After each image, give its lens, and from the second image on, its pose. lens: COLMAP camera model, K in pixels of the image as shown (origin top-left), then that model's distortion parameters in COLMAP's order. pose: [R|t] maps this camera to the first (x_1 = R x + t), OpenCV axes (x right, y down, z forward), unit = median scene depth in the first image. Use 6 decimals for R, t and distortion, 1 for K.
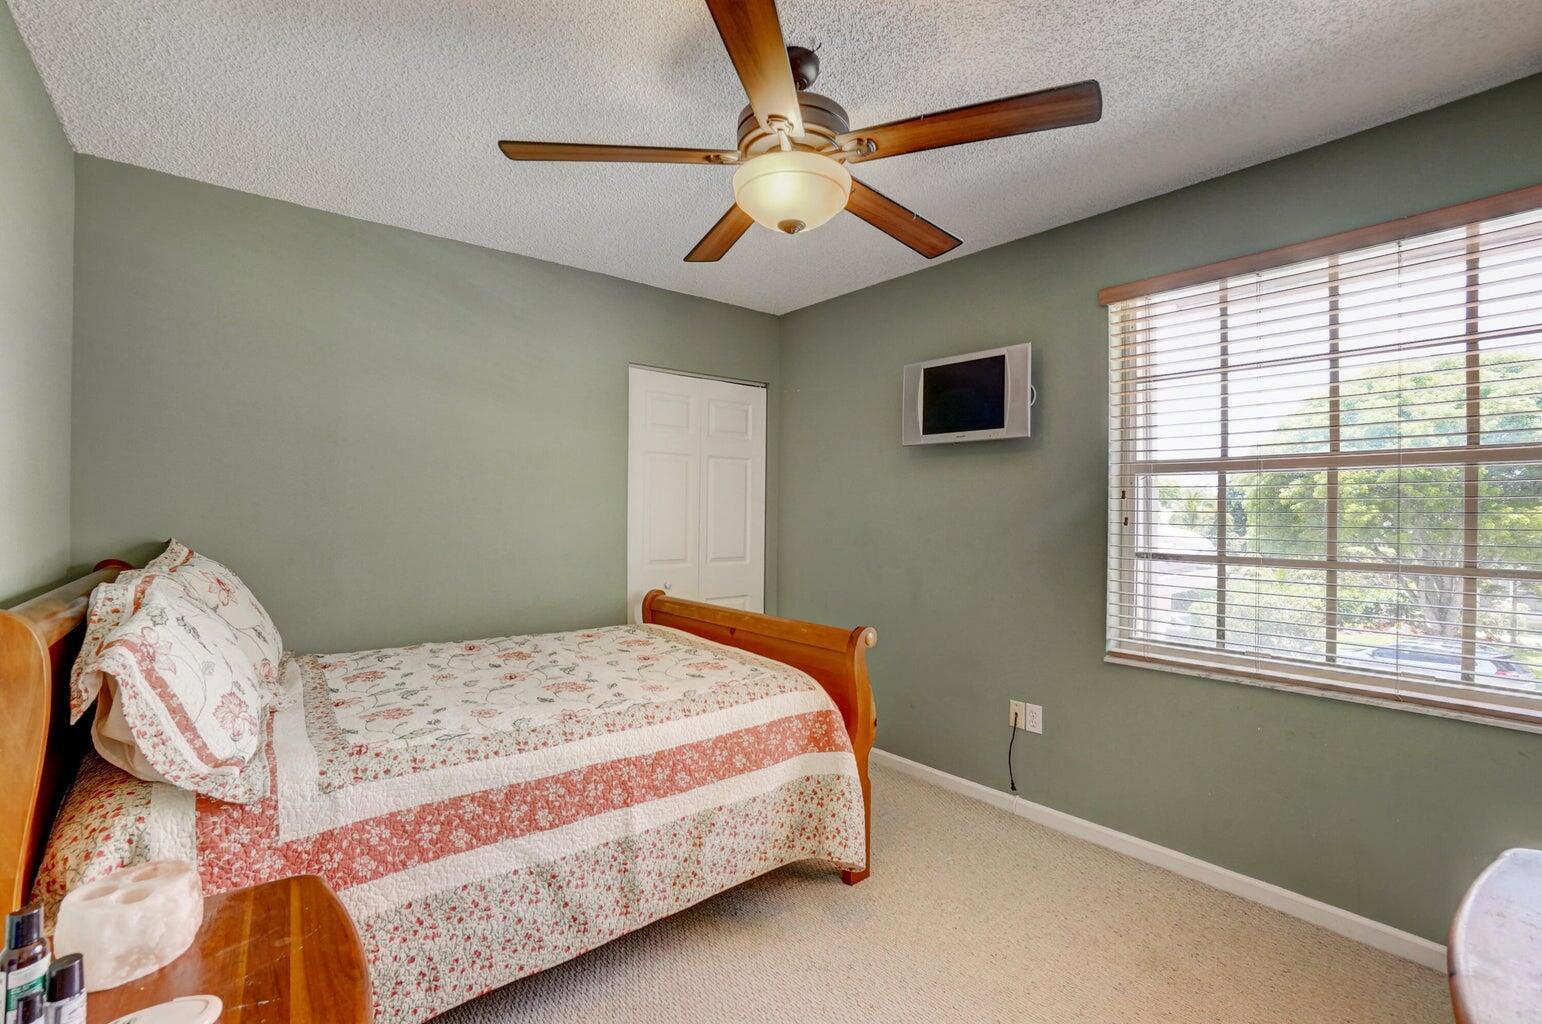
lens RADIAL K [[682.7, 0, 768.3], [0, 682.7, 507.3], [0, 0, 1]] dist [-0.063066, 0.021446]
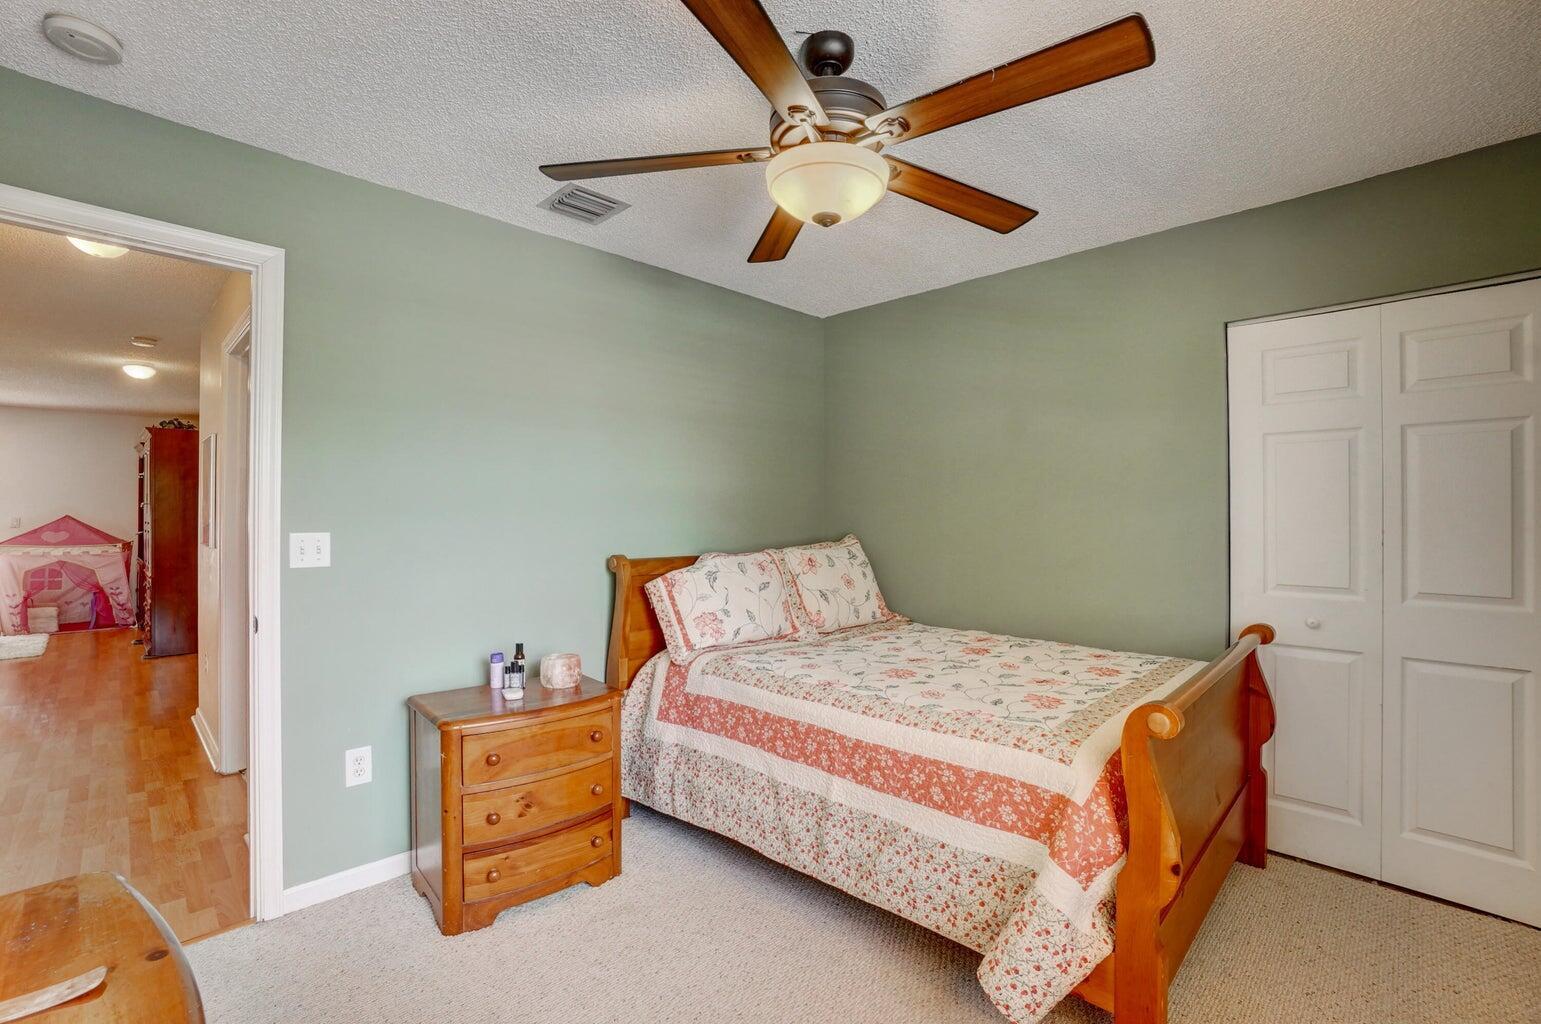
lens RADIAL K [[682.3, 0, 767.8], [0, 682.3, 507.3], [0, 0, 1]] dist [-0.063066, 0.021446]
pose [[0.106166, -0.016774, -0.994207, 0.912290], [0.006086, 0.999850, -0.016219, 0.009907], [0.994330, -0.004328, 0.106253, 0.759887]]
